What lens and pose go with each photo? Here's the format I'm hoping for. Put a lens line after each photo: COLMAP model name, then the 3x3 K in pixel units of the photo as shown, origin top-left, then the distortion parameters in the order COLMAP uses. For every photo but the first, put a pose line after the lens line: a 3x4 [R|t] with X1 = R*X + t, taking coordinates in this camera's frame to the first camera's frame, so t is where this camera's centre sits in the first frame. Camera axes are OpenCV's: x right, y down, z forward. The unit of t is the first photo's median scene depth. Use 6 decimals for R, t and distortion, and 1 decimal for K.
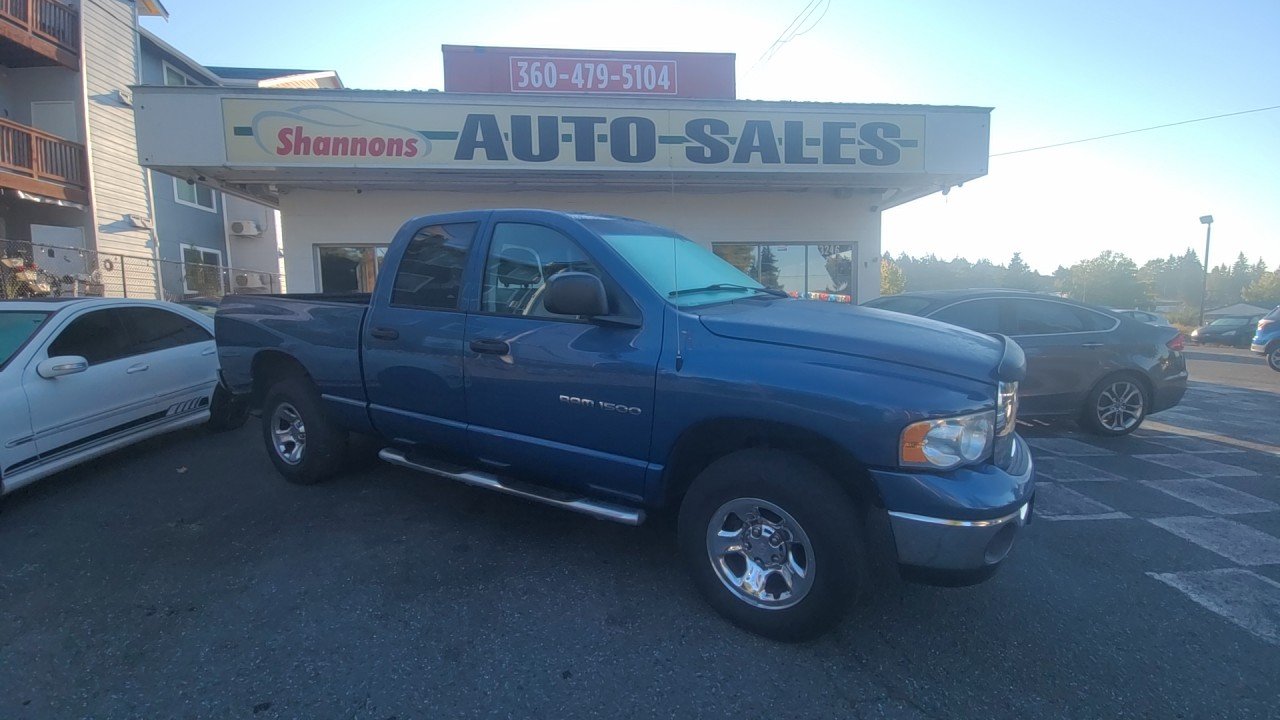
lens RADIAL K [[521.5, 0, 648.8], [0, 521.5, 362.0], [0, 0, 1]] dist [0.003098, -0.002262]
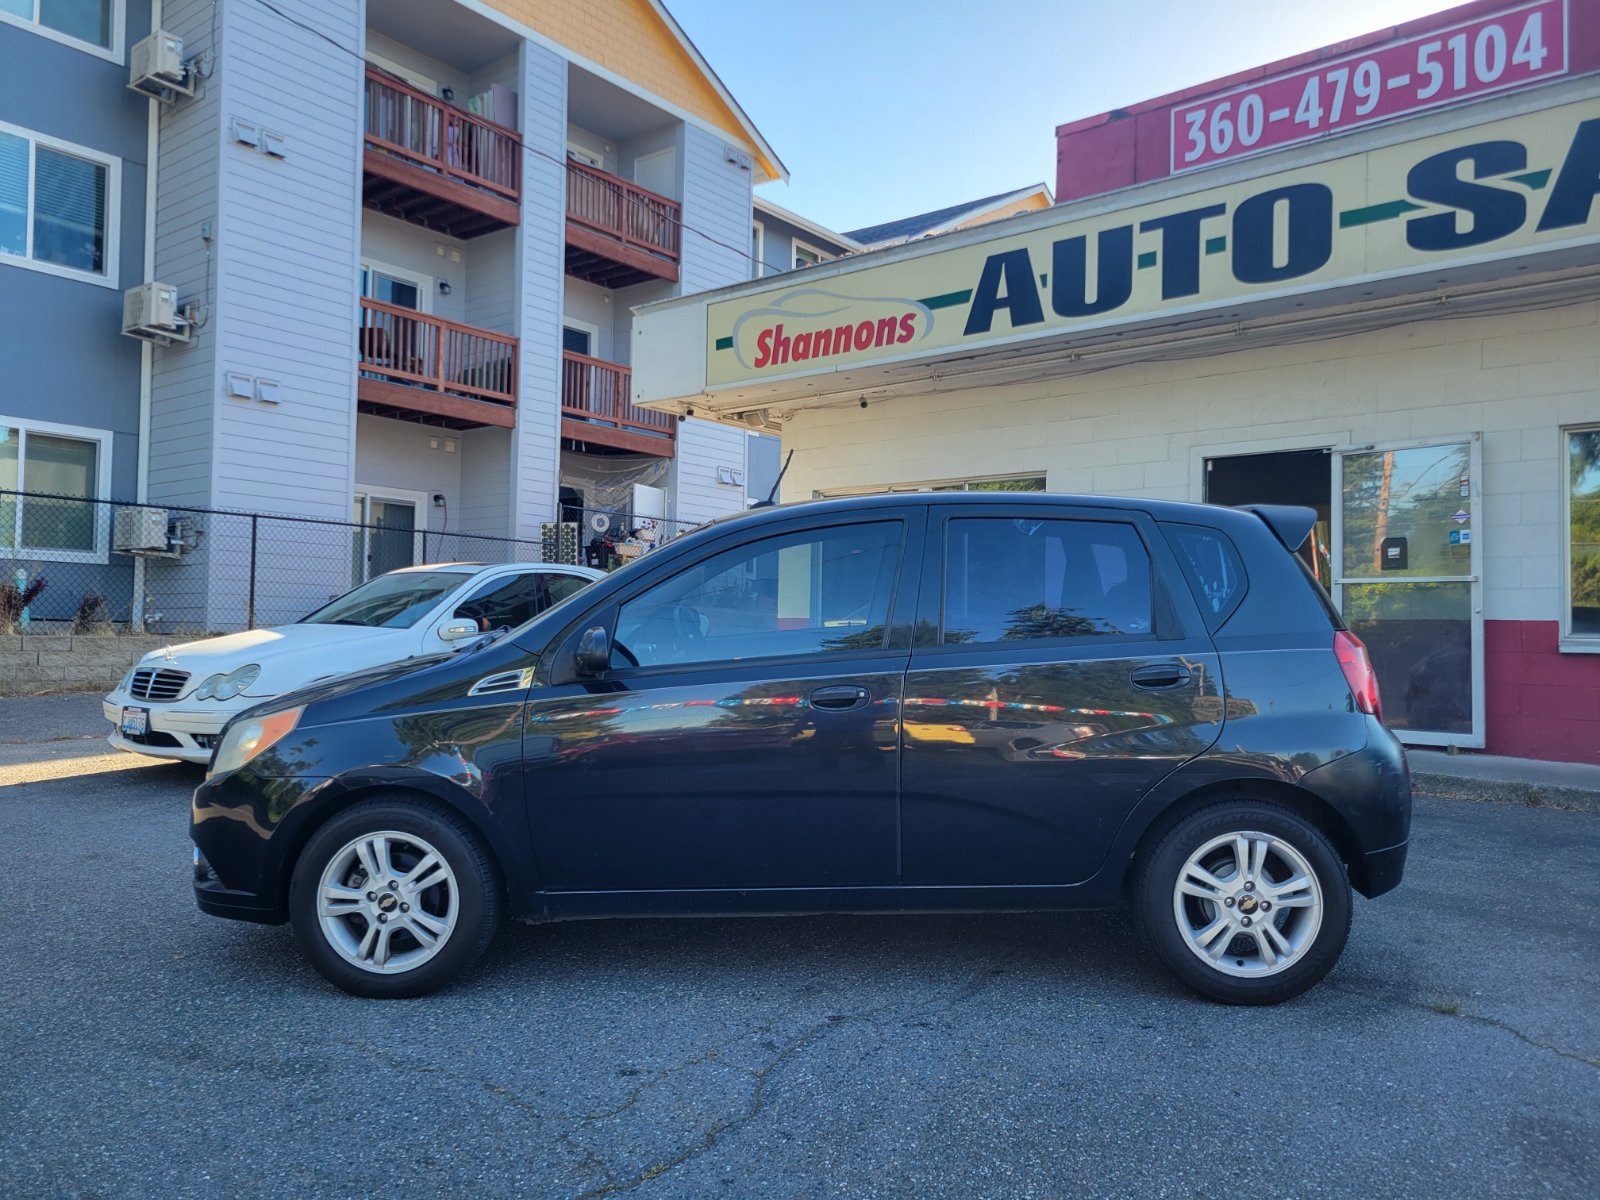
lens RADIAL K [[1183.4, 0, 781.1], [0, 1183.4, 600.3], [0, 0, 1]] dist [0.066777, -0.036449]
pose [[0.692528, 0.008704, -0.721339, 0.444416], [-0.097893, 0.991812, -0.082016, 0.040290], [0.714718, 0.127412, 0.687709, -0.037978]]
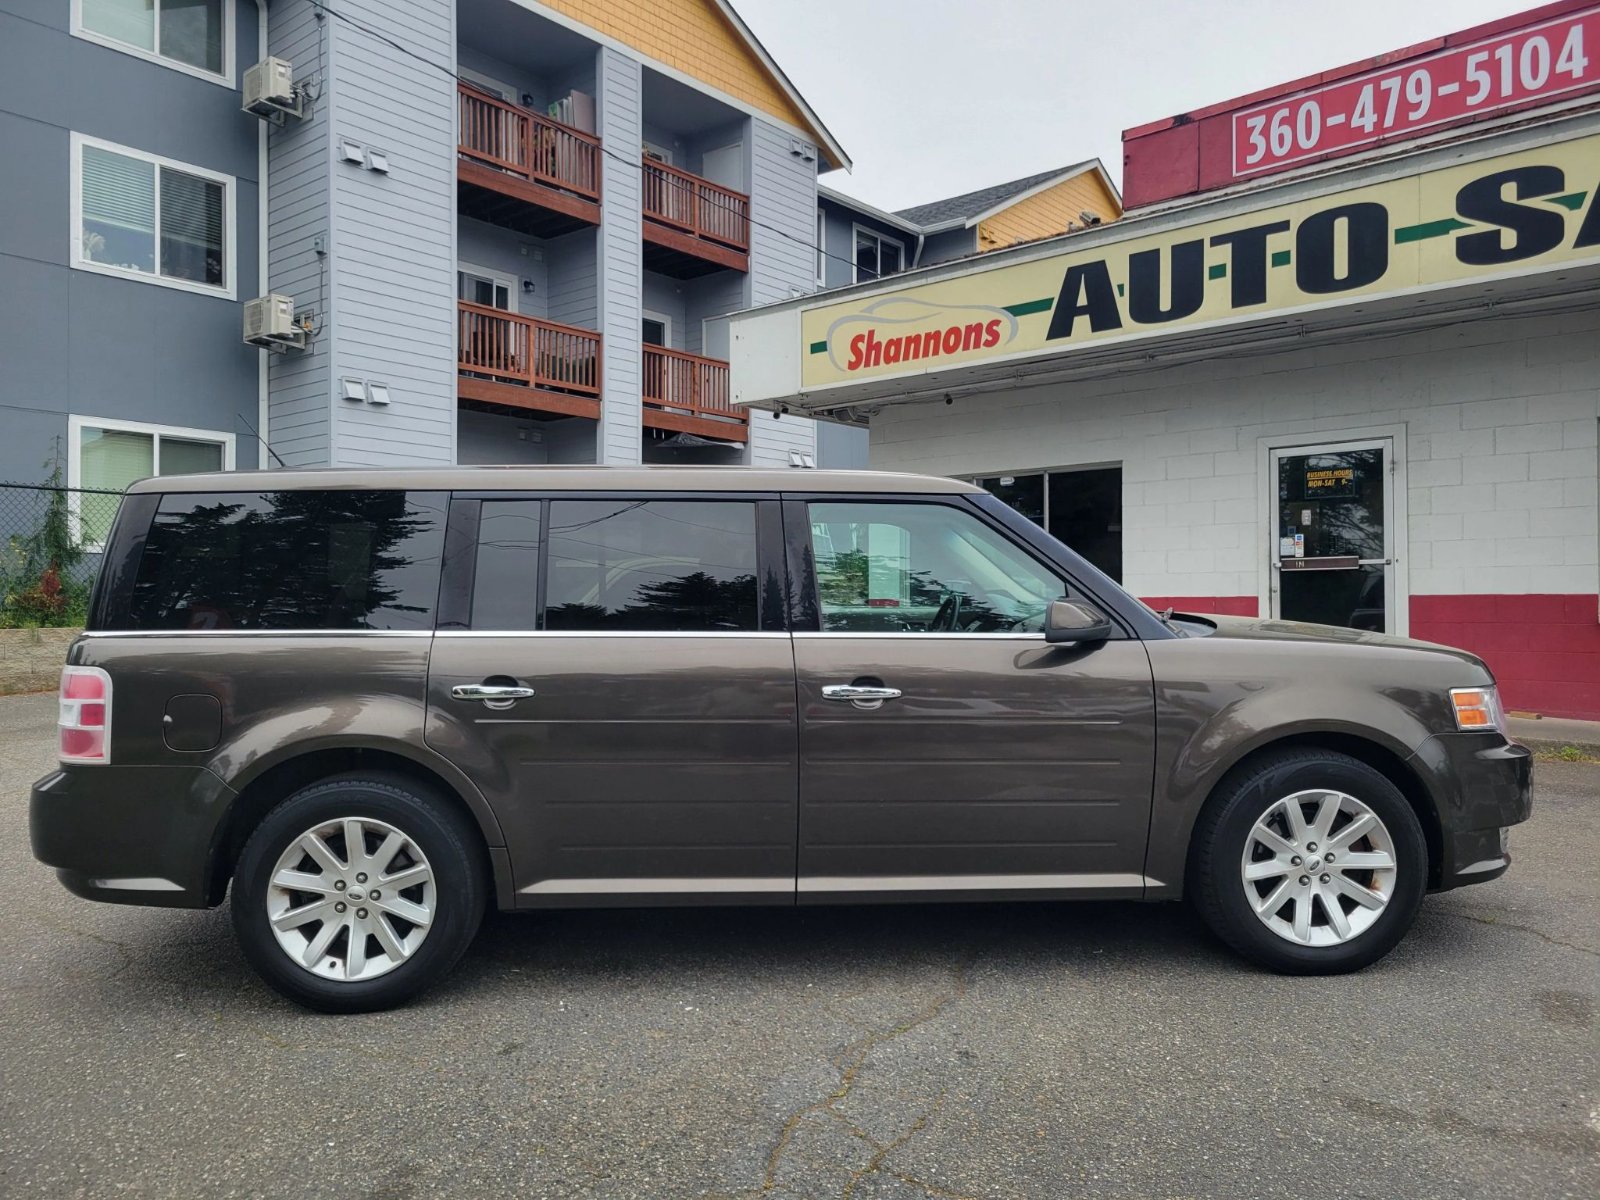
lens RADIAL K [[1184.3, 0, 800.7], [0, 1184.3, 595.7], [0, 0, 1]] dist [0.066544, -0.037707]
pose [[0.675377, 0.011315, -0.737386, 0.496521], [-0.080908, 0.994984, -0.058836, 0.037656], [0.733021, 0.099396, 0.672904, -0.179802]]
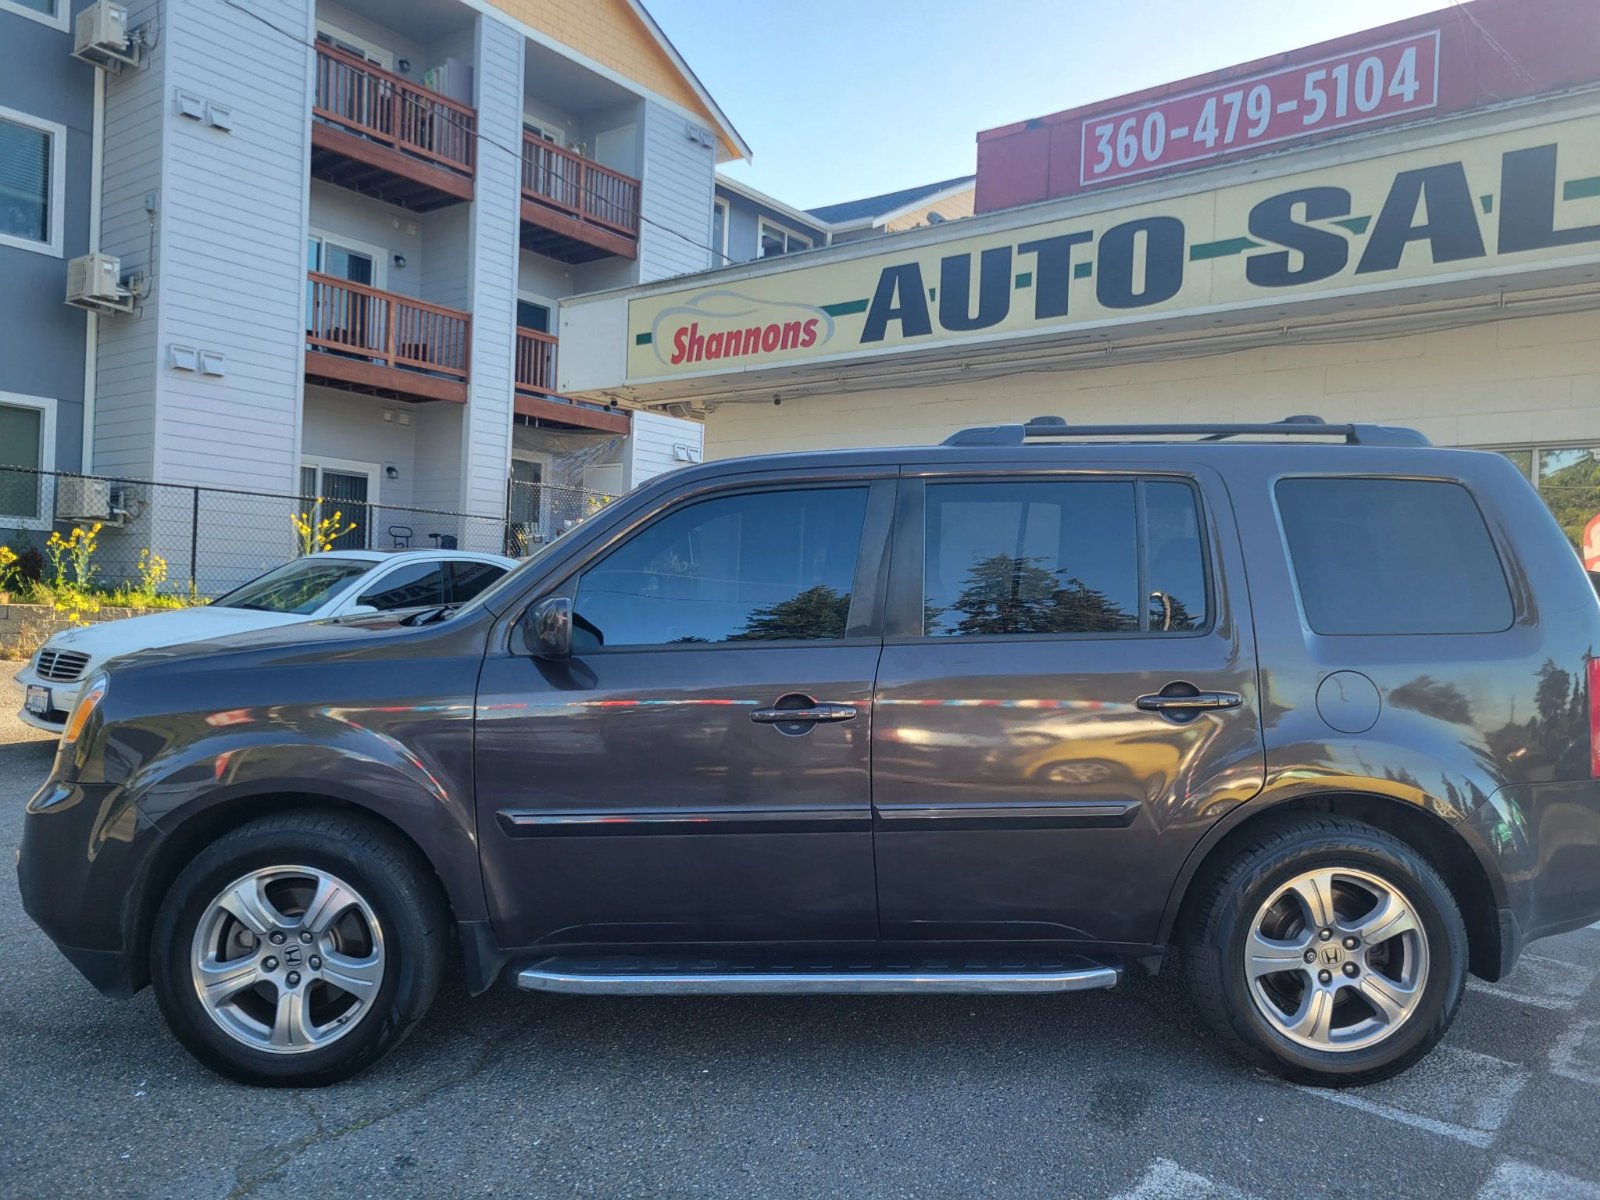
lens RADIAL K [[1184.3, 0, 798.1], [0, 1184.3, 604.9], [0, 0, 1]] dist [0.066544, -0.037707]
pose [[0.707699, 0.046247, -0.704998, 0.566133], [-0.117436, 0.991674, -0.052833, 0.004565], [0.696685, 0.120182, 0.707238, -0.014284]]
